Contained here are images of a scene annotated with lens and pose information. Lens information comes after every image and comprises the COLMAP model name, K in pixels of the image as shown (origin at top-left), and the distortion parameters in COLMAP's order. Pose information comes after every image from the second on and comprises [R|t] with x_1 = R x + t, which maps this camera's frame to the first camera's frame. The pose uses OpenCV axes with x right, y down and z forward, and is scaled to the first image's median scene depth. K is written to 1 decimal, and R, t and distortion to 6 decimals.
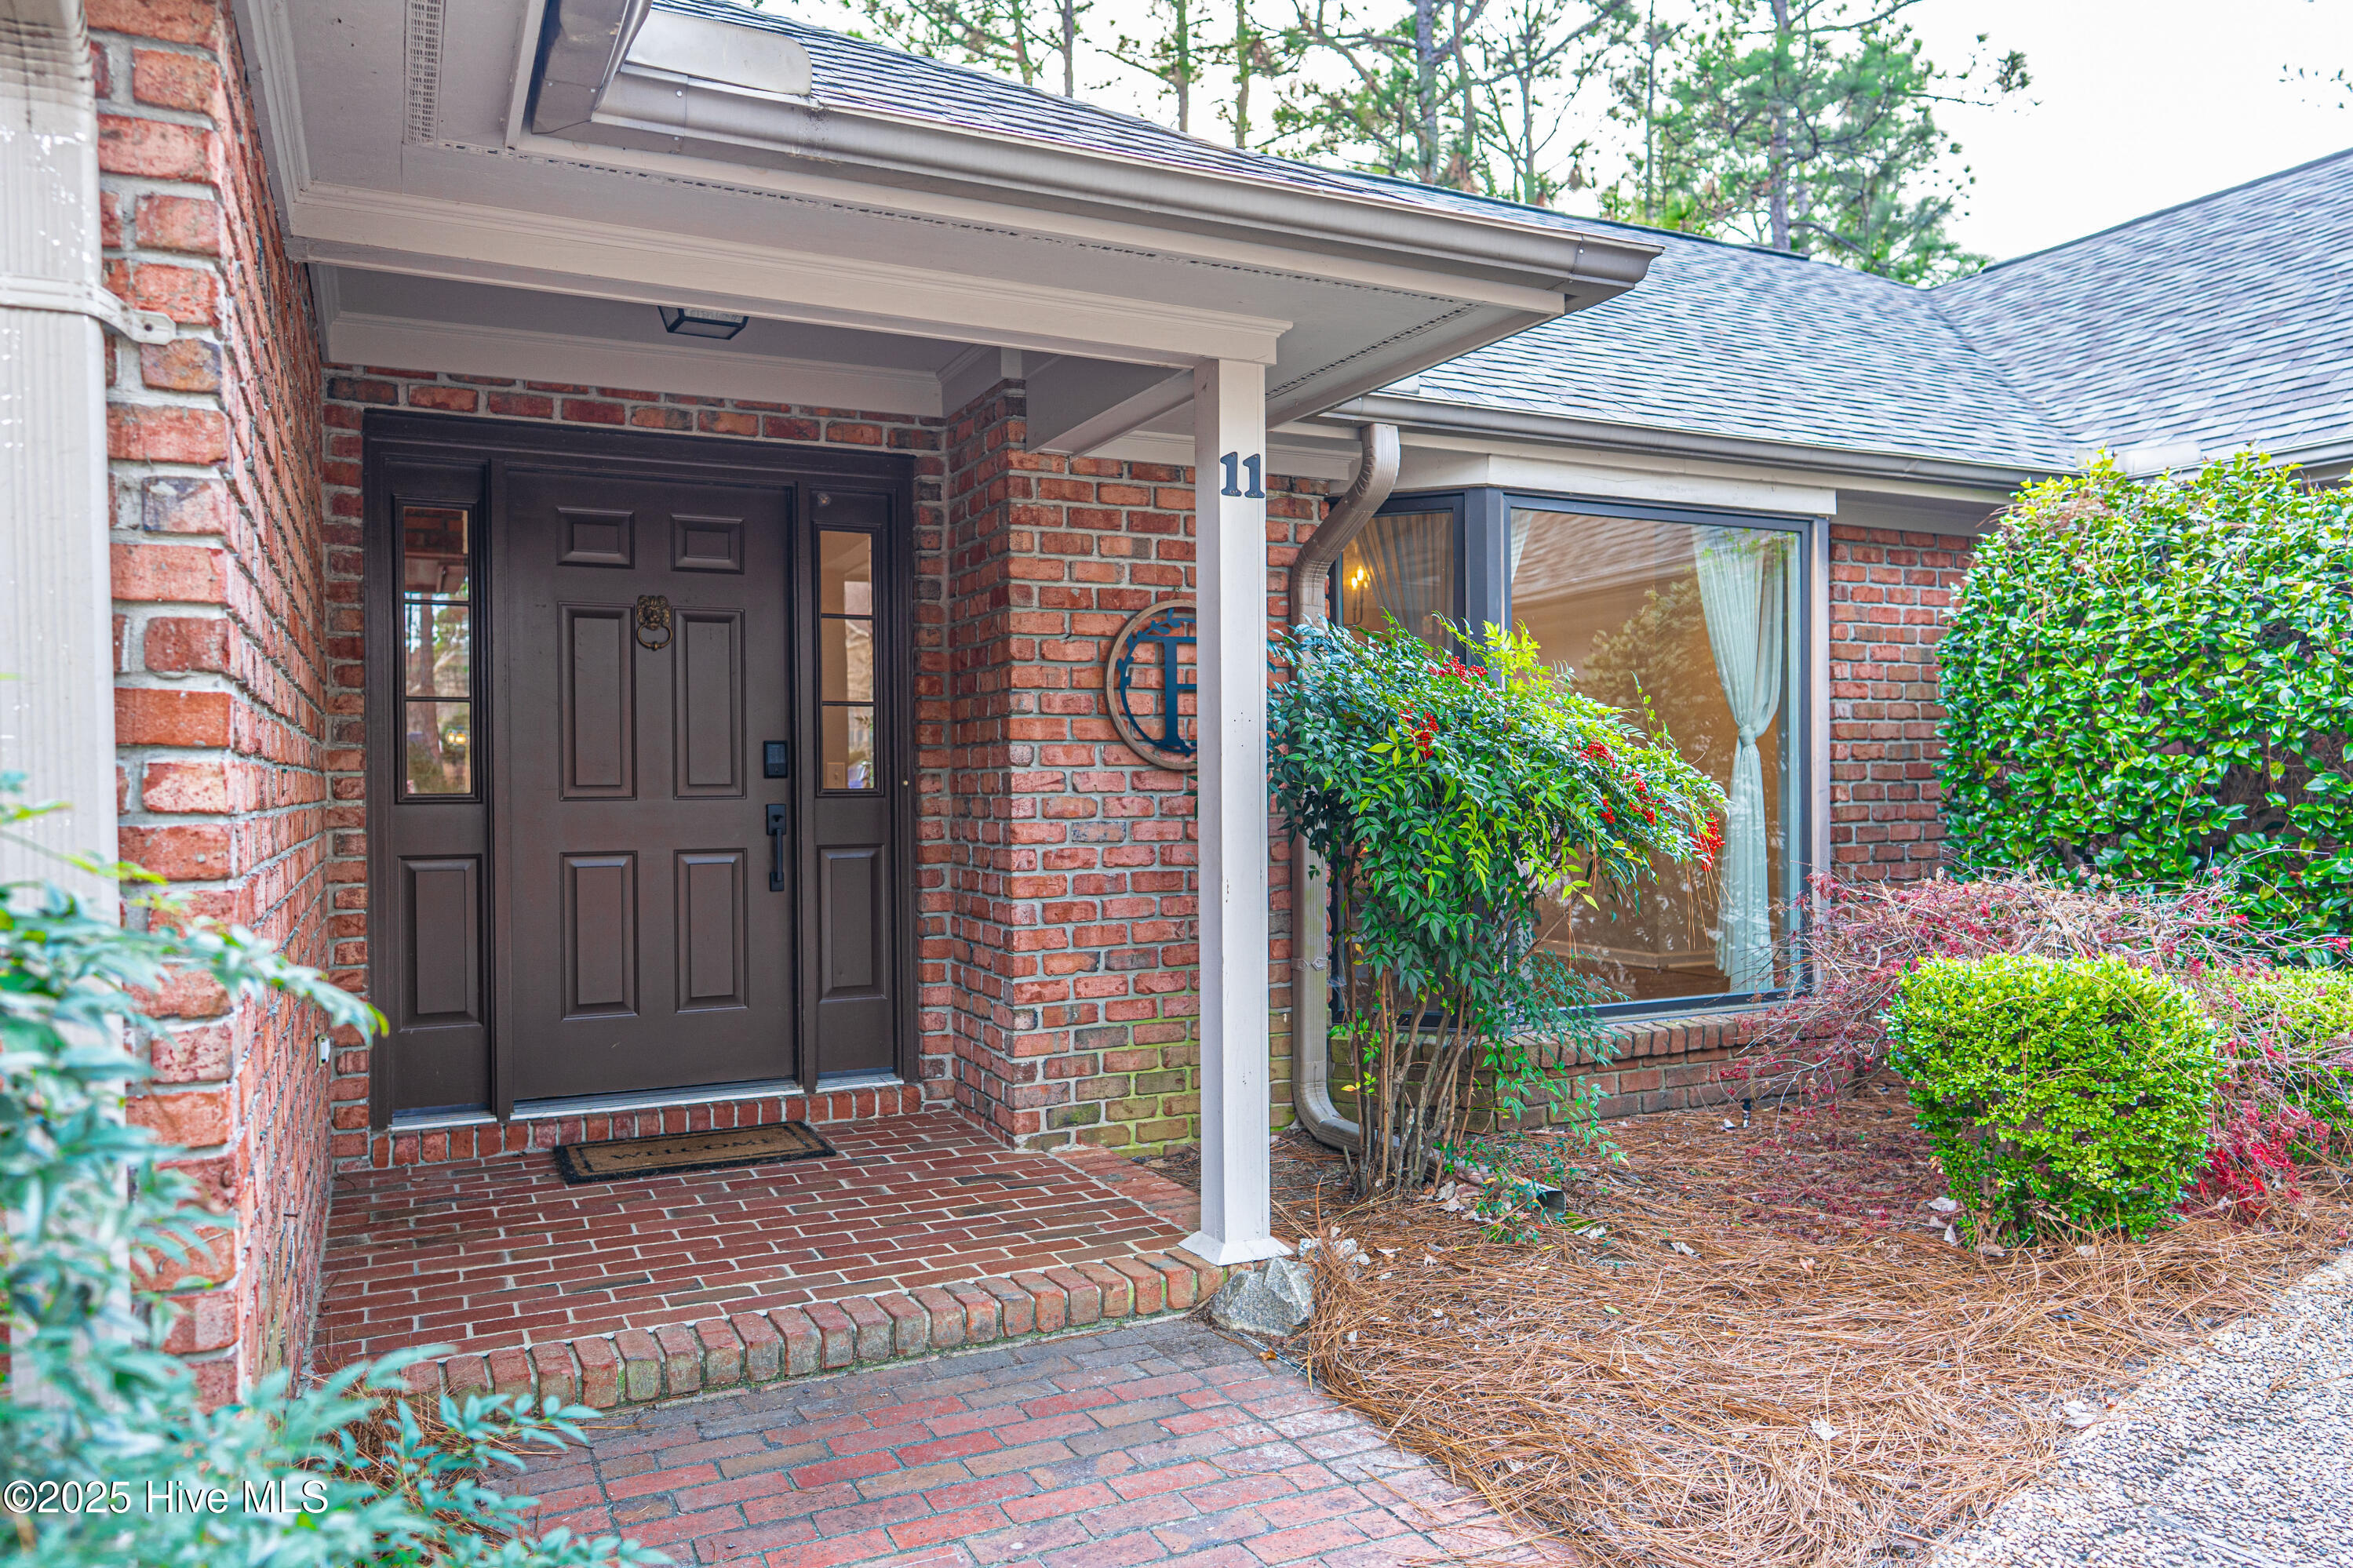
lens RADIAL K [[1576.8, 0, 1176.5], [0, 1576.8, 784.0], [0, 0, 1]] dist [-0.006671, -0.000749]
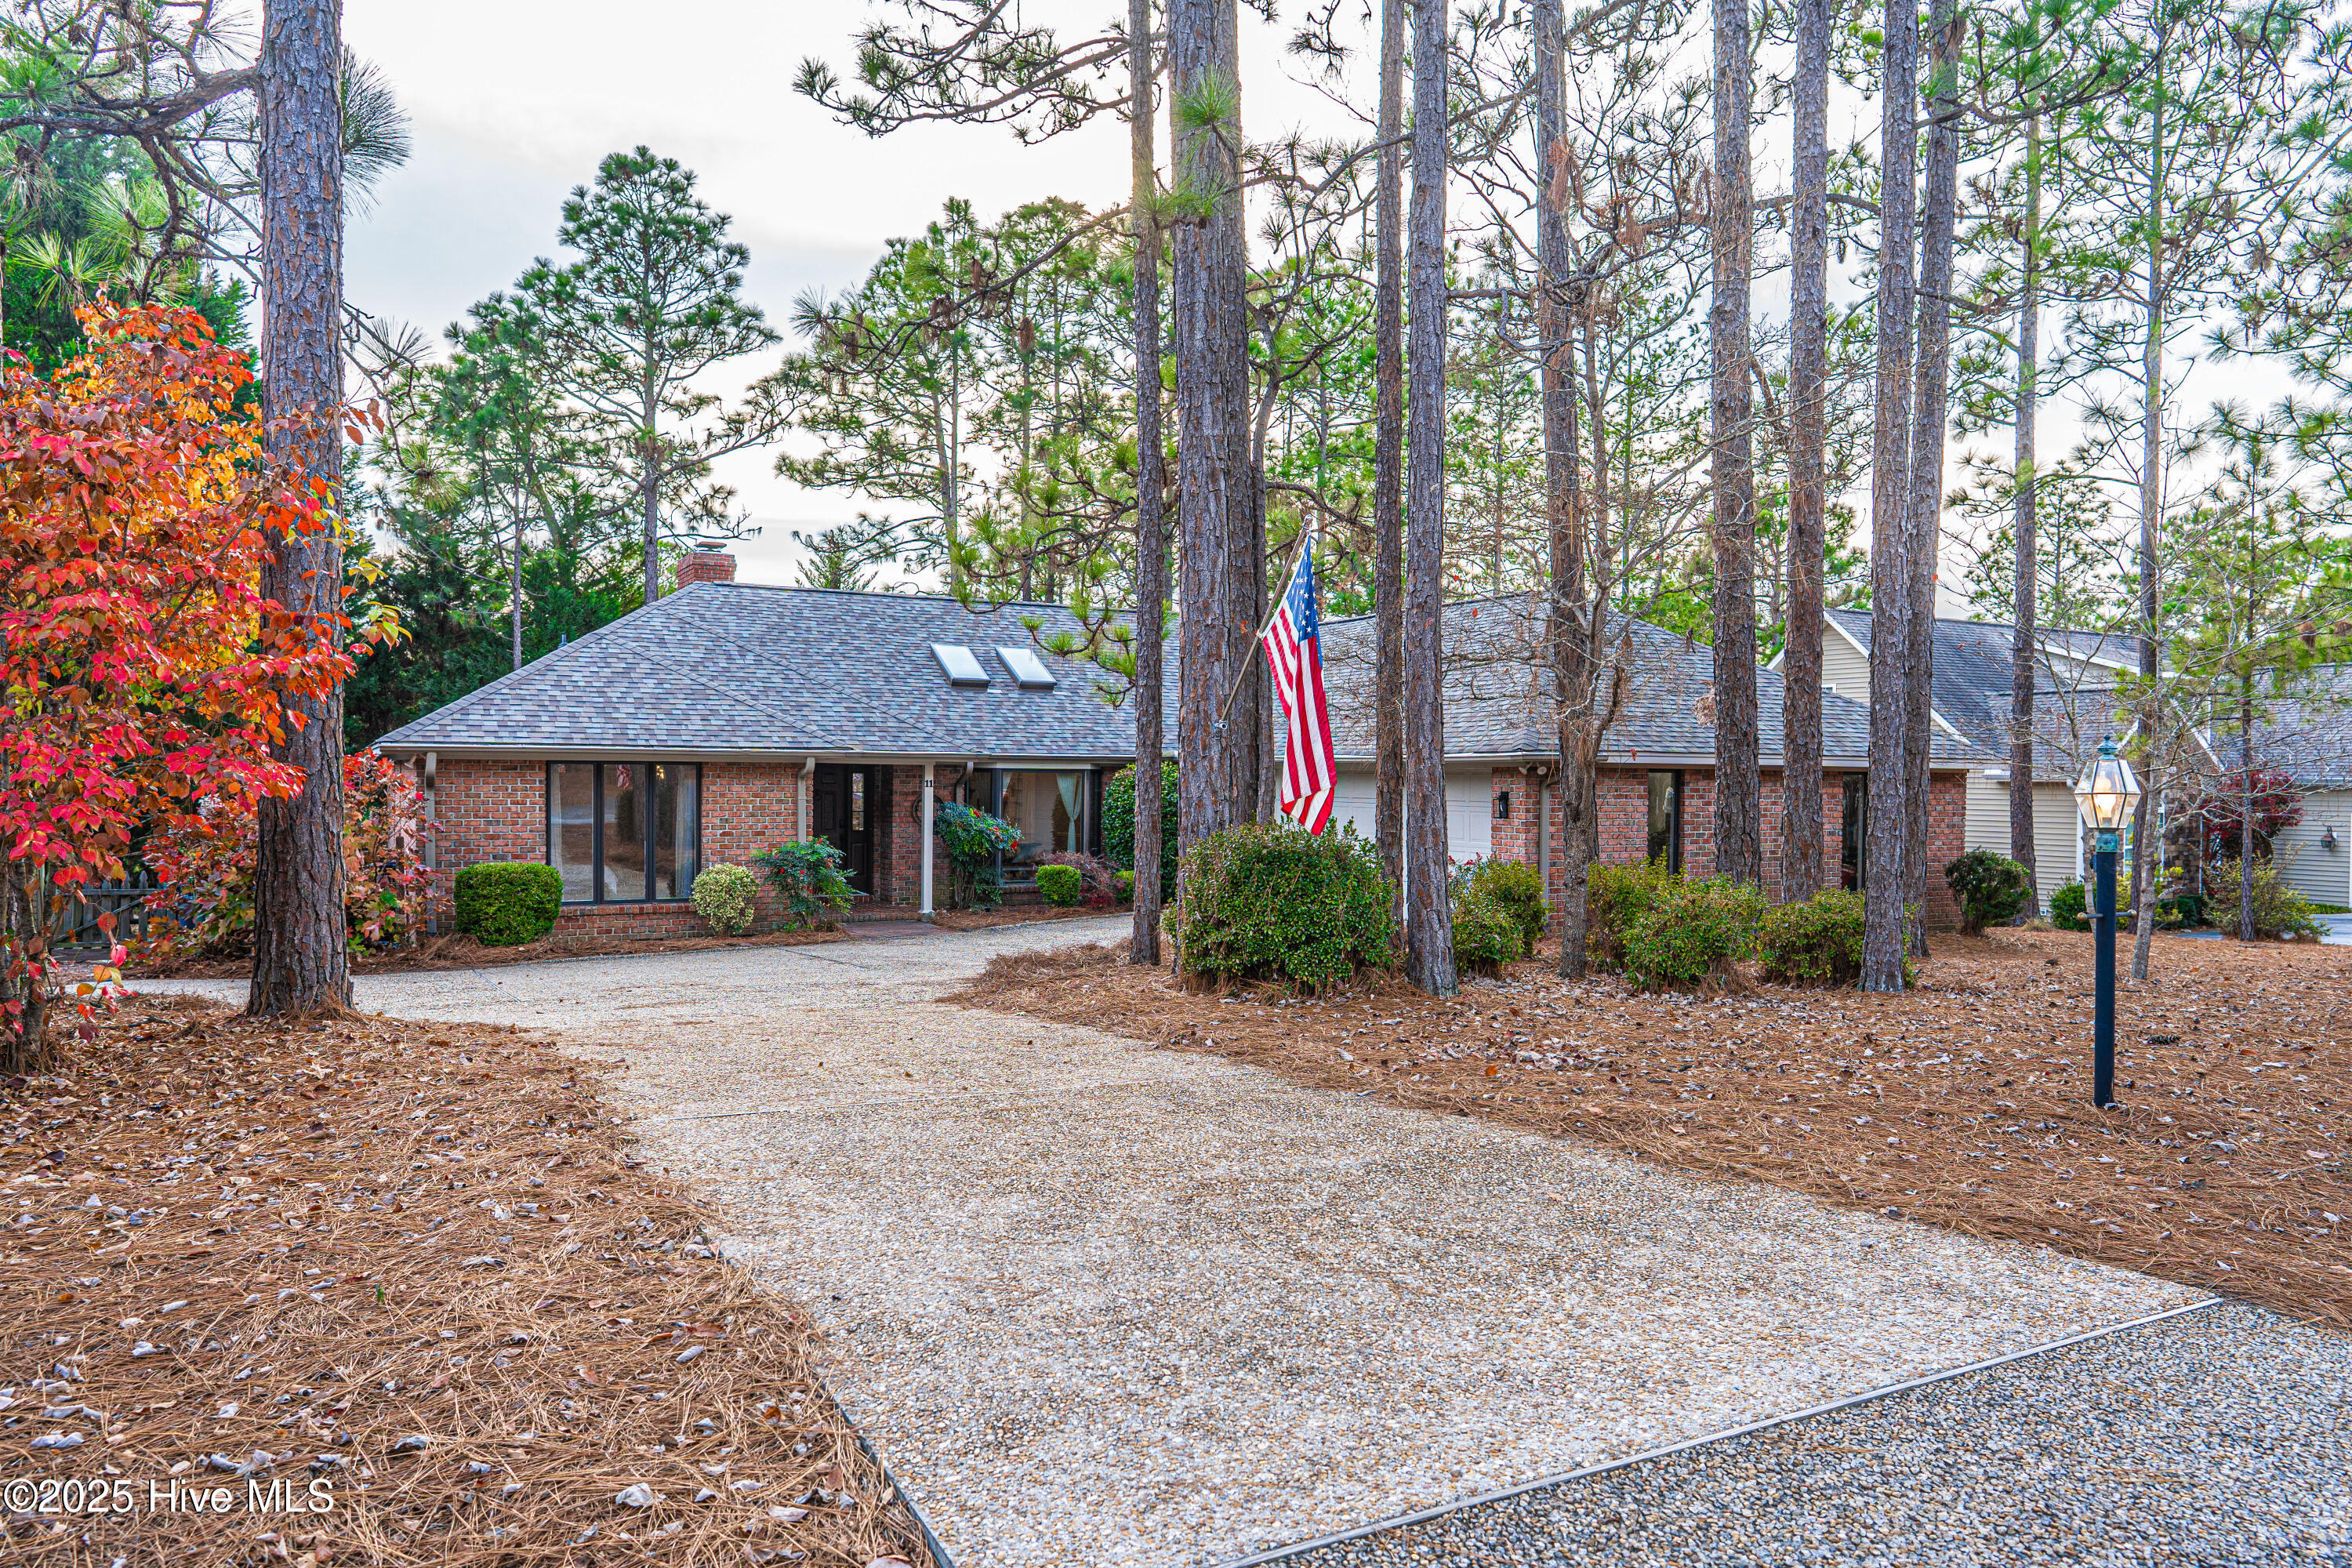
lens RADIAL K [[1608.2, 0, 1176.0], [0, 1608.2, 784.0], [0, 0, 1]] dist [0.001912, -0.000196]
pose [[0.999412, 0.018677, 0.028741, 0.681066], [-0.018920, 0.999787, 0.008229, -0.222317], [-0.028581, -0.008768, 0.999553, -4.364283]]
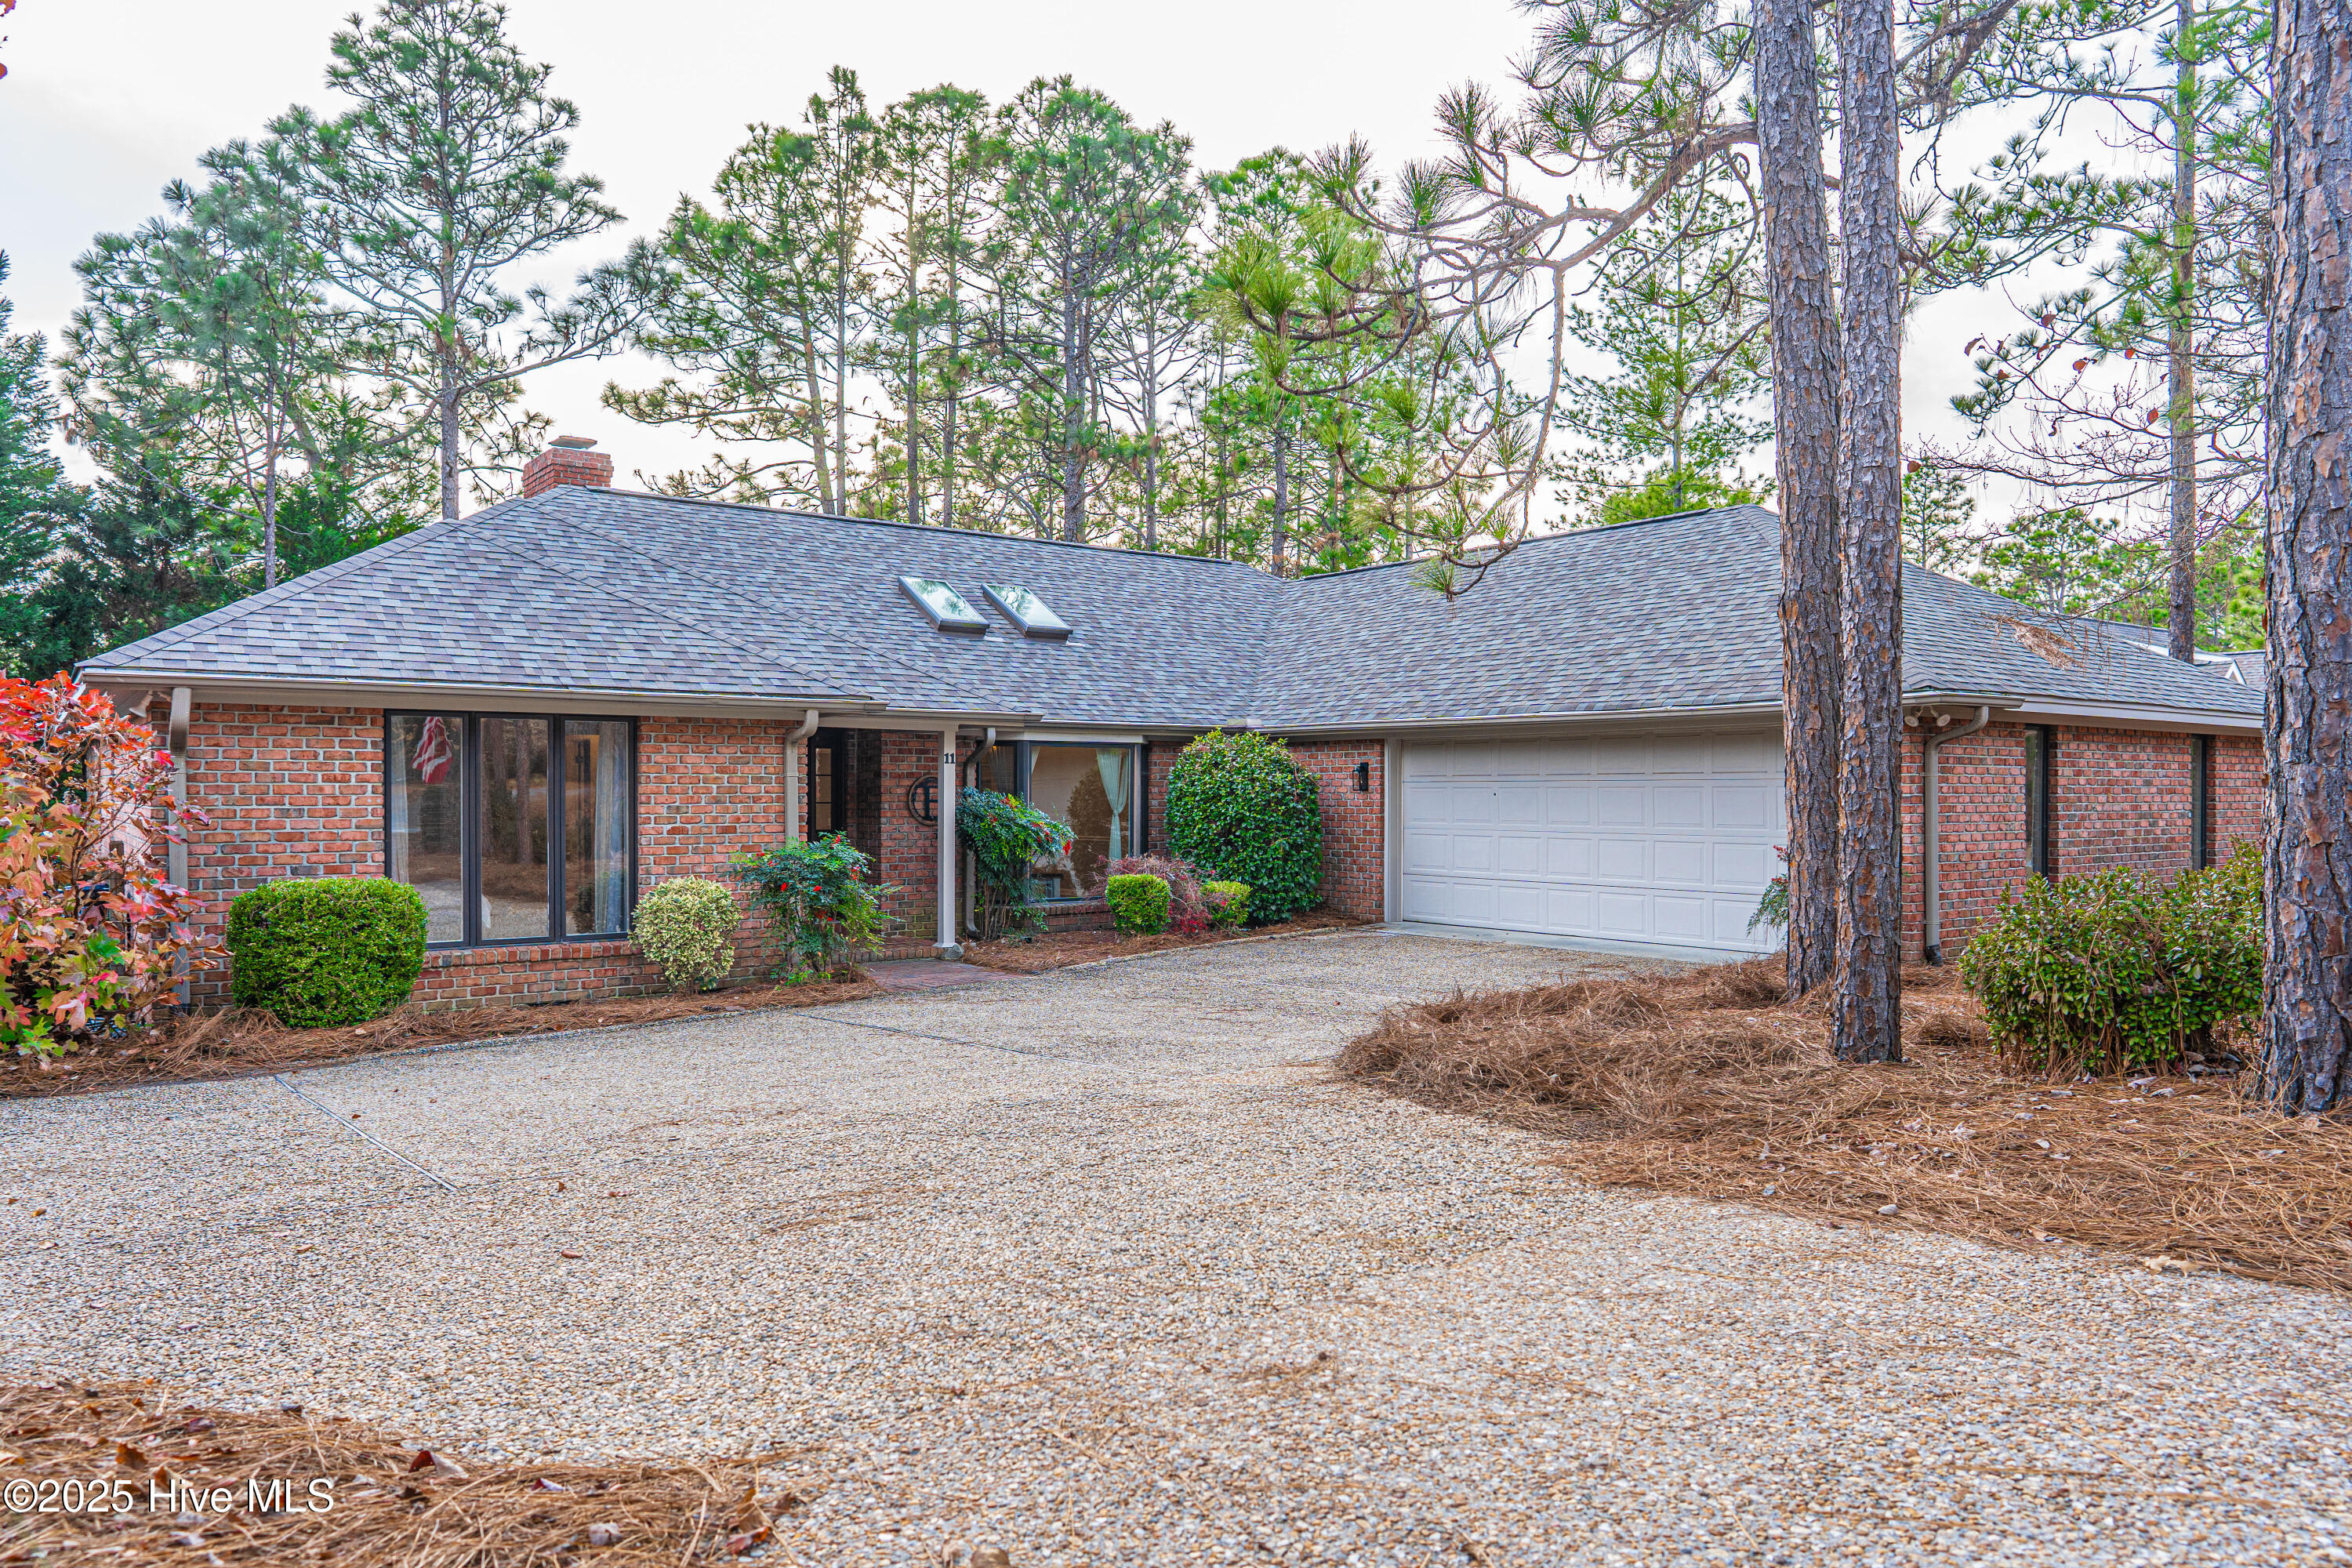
lens RADIAL K [[1576.3, 0, 1176.0], [0, 1576.3, 784.0], [0, 0, 1]] dist [-0.006671, -0.000749]
pose [[0.982866, 0.010900, 0.183998, -0.113932], [-0.009832, 0.999929, -0.006713, -0.090224], [-0.184058, 0.004789, 0.982904, -2.686386]]
